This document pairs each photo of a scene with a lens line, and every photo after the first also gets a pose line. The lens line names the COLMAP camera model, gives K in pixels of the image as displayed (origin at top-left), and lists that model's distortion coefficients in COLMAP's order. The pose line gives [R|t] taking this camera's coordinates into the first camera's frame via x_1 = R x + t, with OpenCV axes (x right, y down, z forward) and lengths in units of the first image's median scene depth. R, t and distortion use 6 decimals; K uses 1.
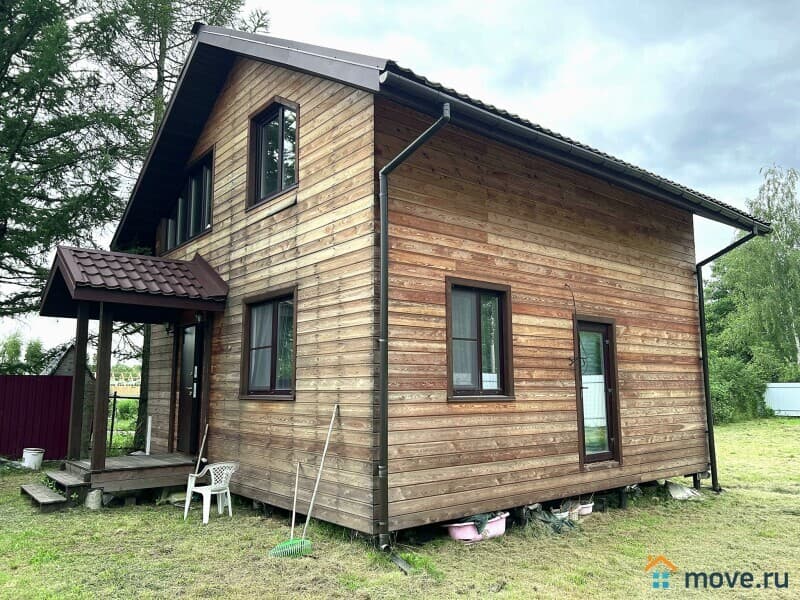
lens RADIAL K [[612.2, 0, 399.3], [0, 612.2, 304.6], [0, 0, 1]] dist [0.022362, -0.012317]
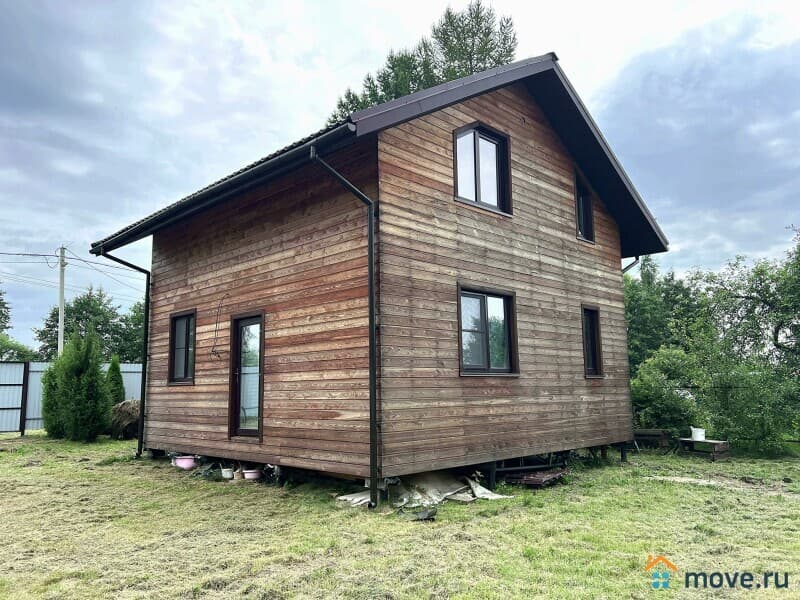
lens RADIAL K [[612.2, 0, 391.6], [0, 612.2, 296.8], [0, 0, 1]] dist [0.022362, -0.012317]
pose [[0.095296, -0.144006, -0.984978, 1.480816], [0.155267, 0.979520, -0.128186, 0.180554], [0.983265, -0.140719, 0.115704, 1.125078]]
